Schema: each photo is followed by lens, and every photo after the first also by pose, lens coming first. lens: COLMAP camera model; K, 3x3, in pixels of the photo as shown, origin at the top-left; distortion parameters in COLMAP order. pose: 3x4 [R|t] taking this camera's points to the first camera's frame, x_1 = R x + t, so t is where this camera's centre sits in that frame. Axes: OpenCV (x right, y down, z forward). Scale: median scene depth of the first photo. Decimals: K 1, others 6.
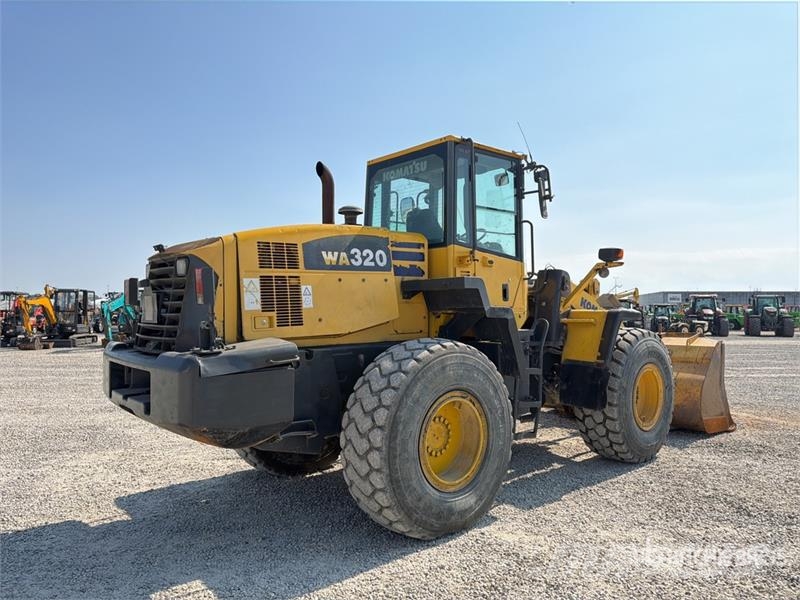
lens RADIAL K [[562.8, 0, 393.8], [0, 562.8, 302.0], [0, 0, 1]] dist [0.115144, -0.167631]
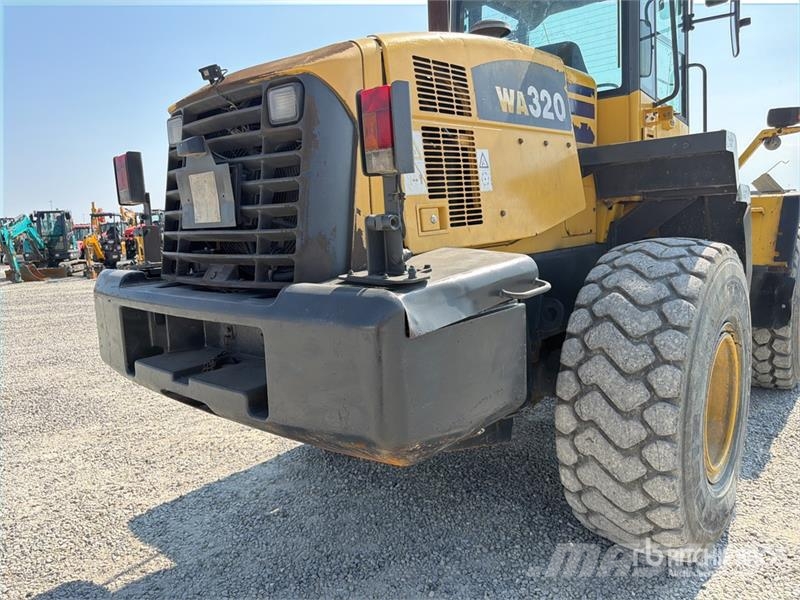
lens RADIAL K [[571.1, 0, 394.0], [0, 571.1, 301.1], [0, 0, 1]] dist [0.067745, -0.092228]
pose [[0.989794, -0.059042, 0.129702, -0.285798], [0.039563, 0.988207, 0.147926, 0.026773], [-0.136906, -0.141285, 0.980457, 0.404357]]
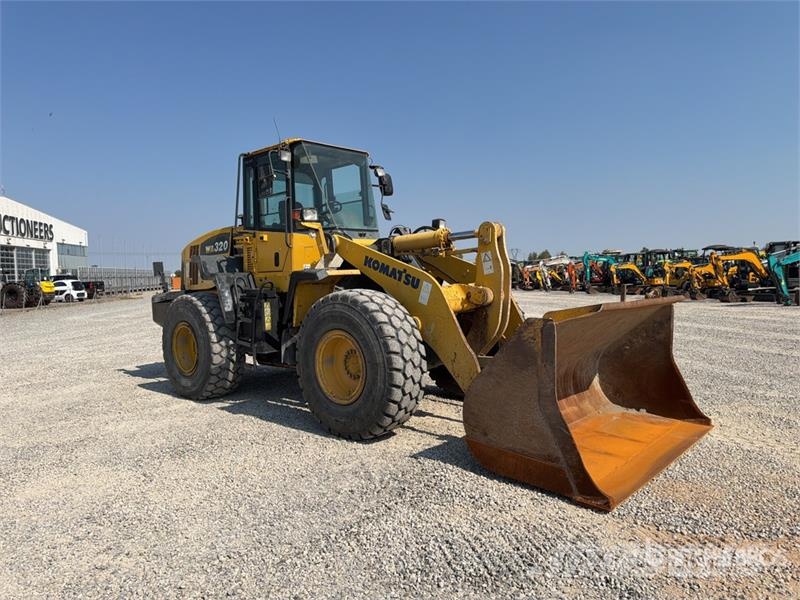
lens RADIAL K [[562.8, 0, 393.8], [0, 562.8, 302.0], [0, 0, 1]] dist [0.115144, -0.167631]
pose [[0.093630, 0.040644, -0.994777, 1.771145], [0.043145, 0.998062, 0.044840, 0.039453], [0.994672, -0.047118, 0.091694, 1.349888]]
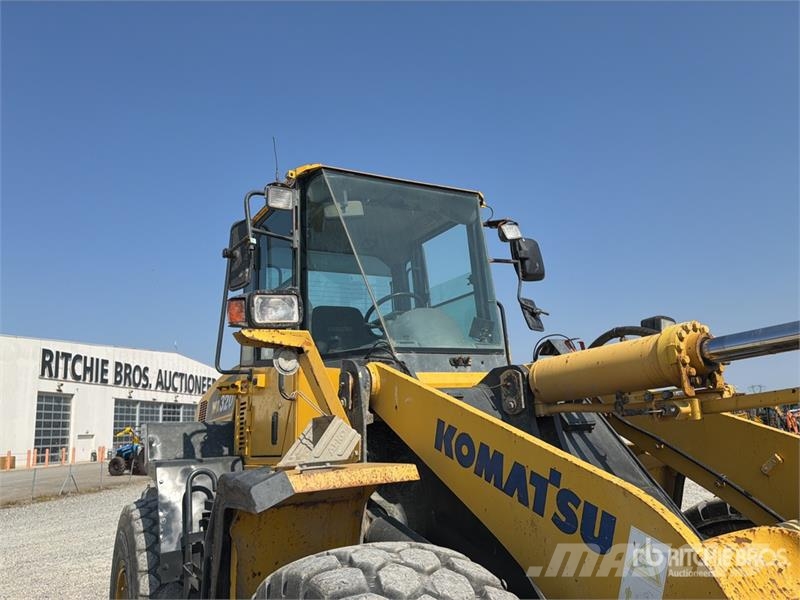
lens RADIAL K [[636.0, 0, 398.6], [0, 636.0, 293.1], [0, 0, 1]] dist [0.094241, -0.142071]
pose [[-0.196063, -0.203089, -0.959330, 0.957933], [0.061759, 0.973818, -0.218778, -0.000914], [0.978645, -0.102142, -0.178387, 1.478100]]
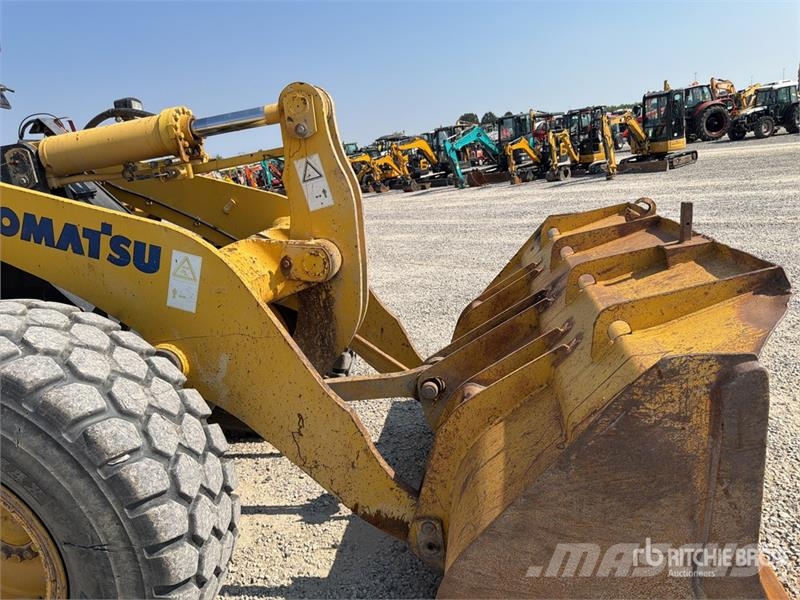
lens RADIAL K [[562.8, 0, 393.8], [0, 562.8, 302.0], [0, 0, 1]] dist [0.115144, -0.167631]
pose [[0.617077, 0.116547, -0.778224, 1.050869], [0.146149, 0.954790, 0.258875, -0.000942], [0.773212, -0.273482, 0.572146, 1.390416]]
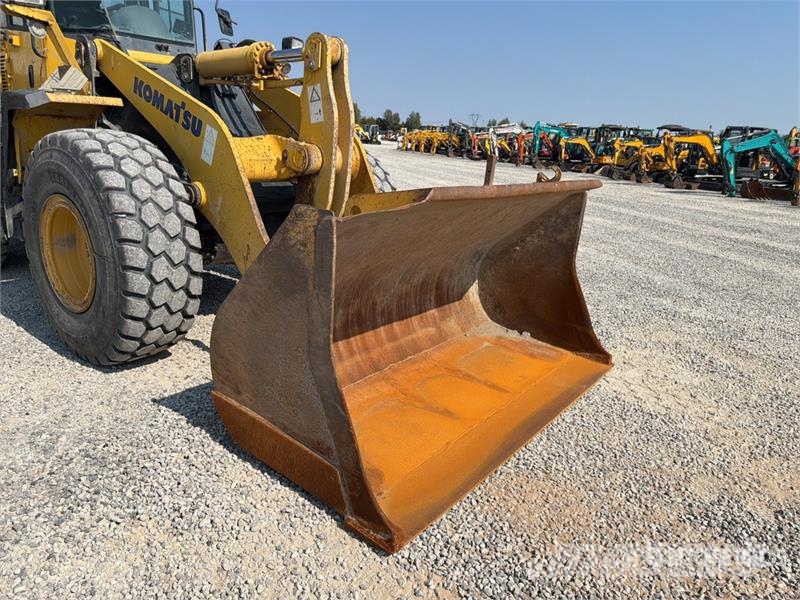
lens RADIAL K [[572.1, 0, 394.0], [0, 572.1, 293.4], [0, 0, 1]] dist [0.033700, -0.033063]
pose [[0.168844, 0.266792, -0.948849, 1.398177], [-0.036415, 0.963701, 0.264488, 0.056318], [0.984970, -0.010105, 0.172430, 1.632280]]
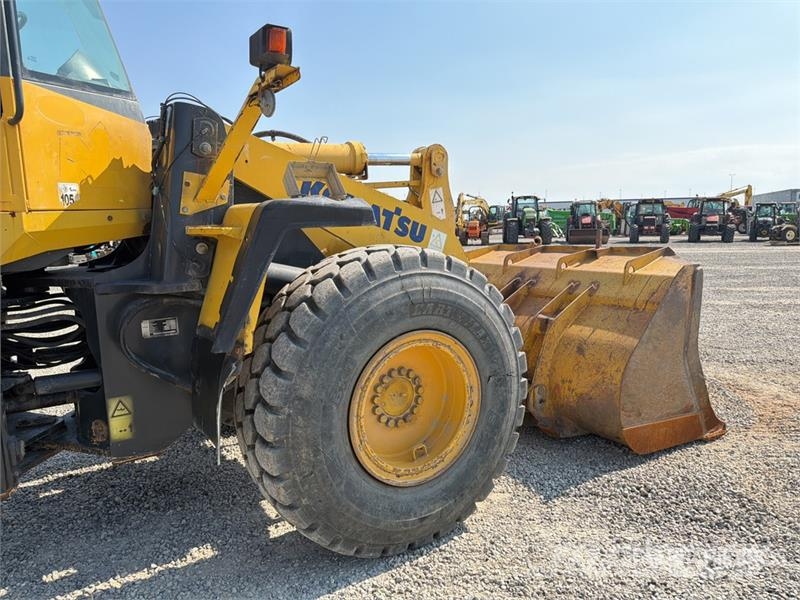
lens RADIAL K [[558.7, 0, 394.6], [0, 558.7, 301.3], [0, 0, 1]] dist [0.053682, -0.068961]
pose [[0.985141, -0.001367, -0.171740, 0.664381], [0.028304, 0.987588, 0.154494, 0.030915], [0.169397, -0.157060, 0.972953, 0.809735]]
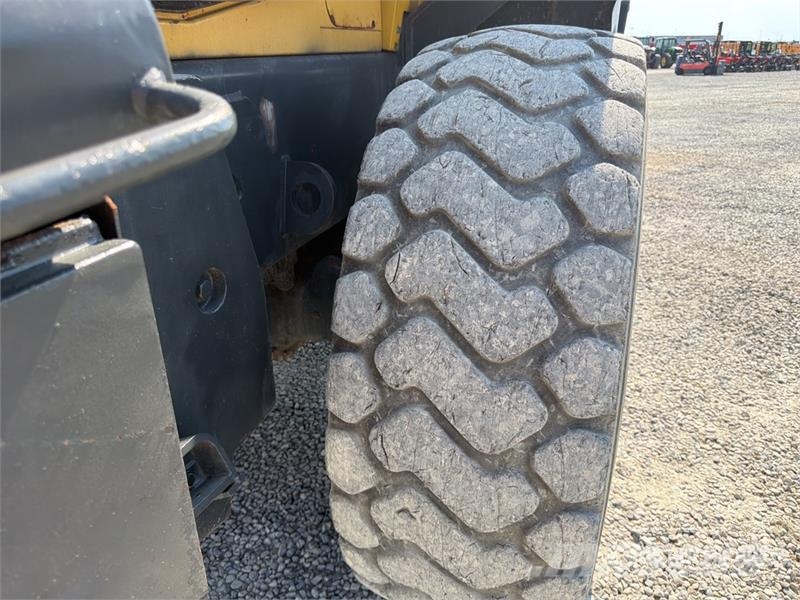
lens RADIAL K [[562.8, 0, 393.8], [0, 562.8, 302.0], [0, 0, 1]] dist [0.115144, -0.167631]
pose [[0.865169, -0.211203, 0.454835, -0.147148], [0.009730, 0.913885, 0.405856, 0.069315], [-0.501385, -0.346709, 0.792721, 0.708346]]
